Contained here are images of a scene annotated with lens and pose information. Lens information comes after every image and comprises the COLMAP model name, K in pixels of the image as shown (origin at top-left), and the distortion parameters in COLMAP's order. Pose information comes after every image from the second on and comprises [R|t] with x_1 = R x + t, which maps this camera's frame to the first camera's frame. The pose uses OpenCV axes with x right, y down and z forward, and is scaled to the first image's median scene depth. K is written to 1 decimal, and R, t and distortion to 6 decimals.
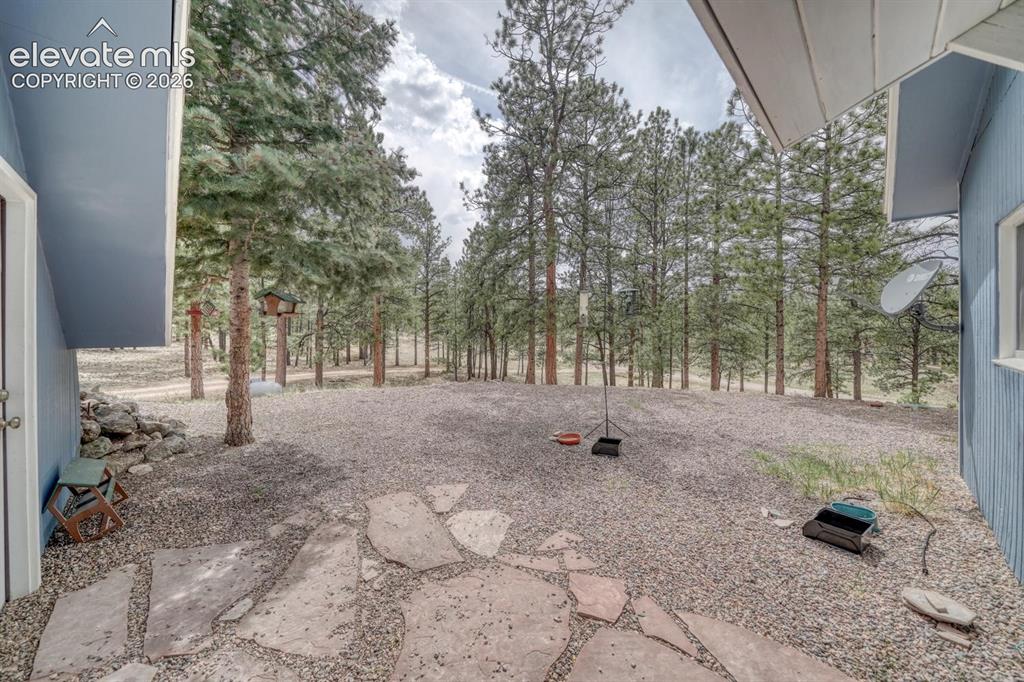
lens RADIAL K [[354.4, 0, 489.6], [0, 354.4, 318.4], [0, 0, 1]] dist [-0.001294, -0.000025]
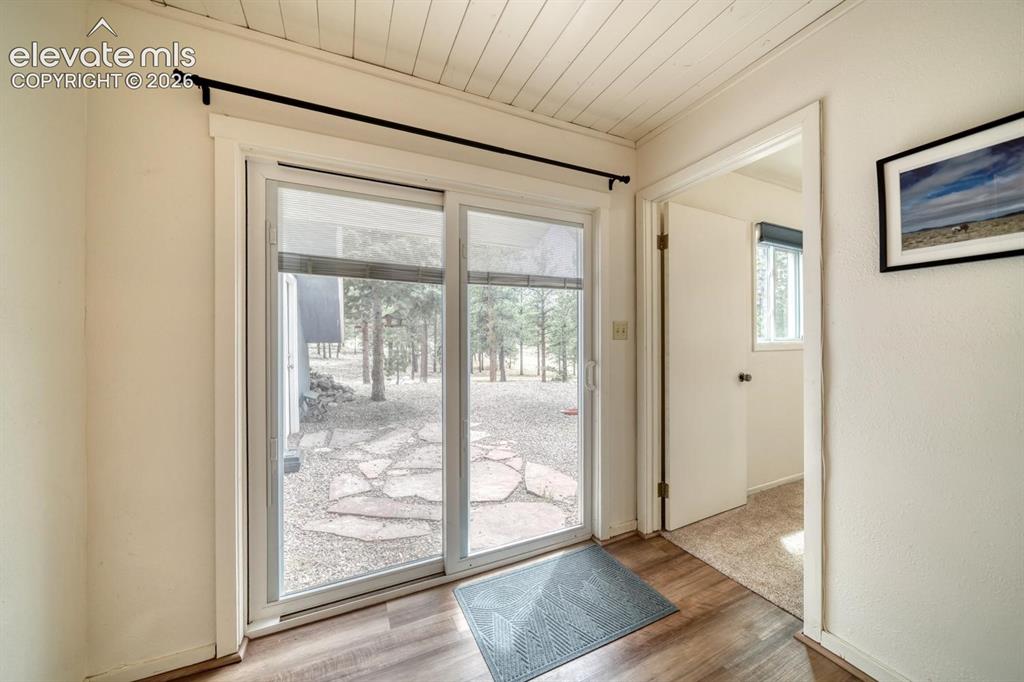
lens RADIAL K [[354.4, 0, 510.9], [0, 354.4, 335.8], [0, 0, 1]] dist [-0.001294, -0.000025]
pose [[0.942999, -0.012195, -0.332571, 0.608621], [0.013551, 0.999907, 0.001756, 0.044271], [0.332518, -0.006163, 0.943077, -0.531097]]
